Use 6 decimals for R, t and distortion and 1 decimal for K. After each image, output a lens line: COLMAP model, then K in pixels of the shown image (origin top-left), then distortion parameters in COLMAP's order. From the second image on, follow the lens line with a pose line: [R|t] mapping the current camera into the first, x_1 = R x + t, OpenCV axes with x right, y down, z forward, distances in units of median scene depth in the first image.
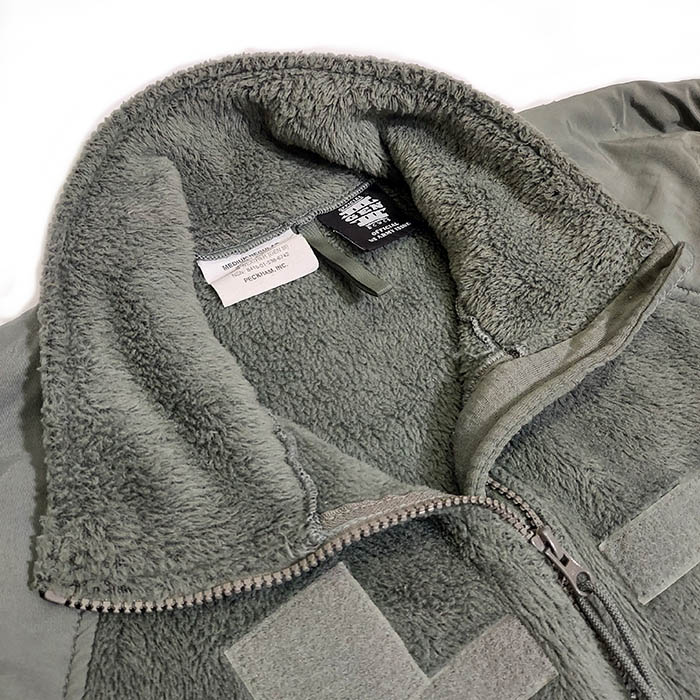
lens RADIAL K [[730.8, 0, 347.5], [0, 730.8, 350.4], [0, 0, 1]] dist [0.098854, 0.000000]
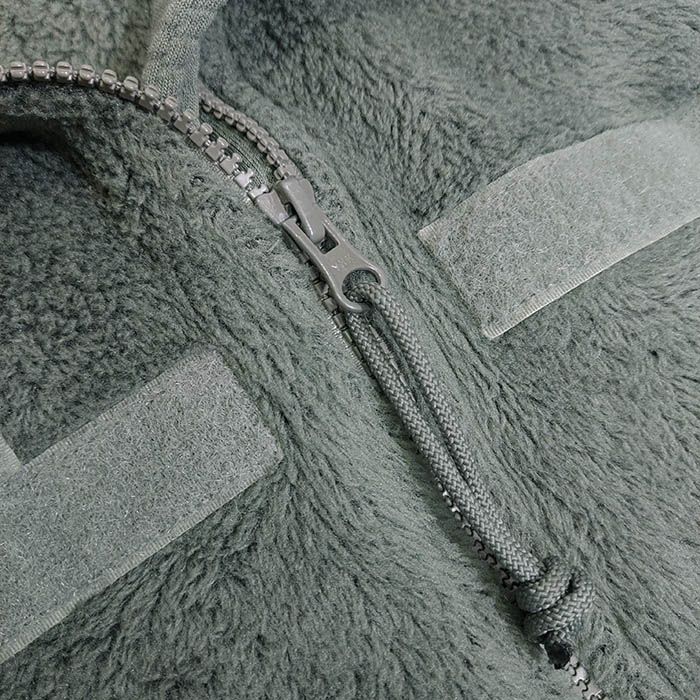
lens RADIAL K [[730.8, 0, 351.4], [0, 730.8, 350.7], [0, 0, 1]] dist [0.098854, 0.000000]
pose [[0.997817, 0.026307, -0.060579, 0.335898], [-0.016019, 0.986258, 0.164432, 0.270811], [0.064072, -0.163103, 0.984526, 0.519290]]
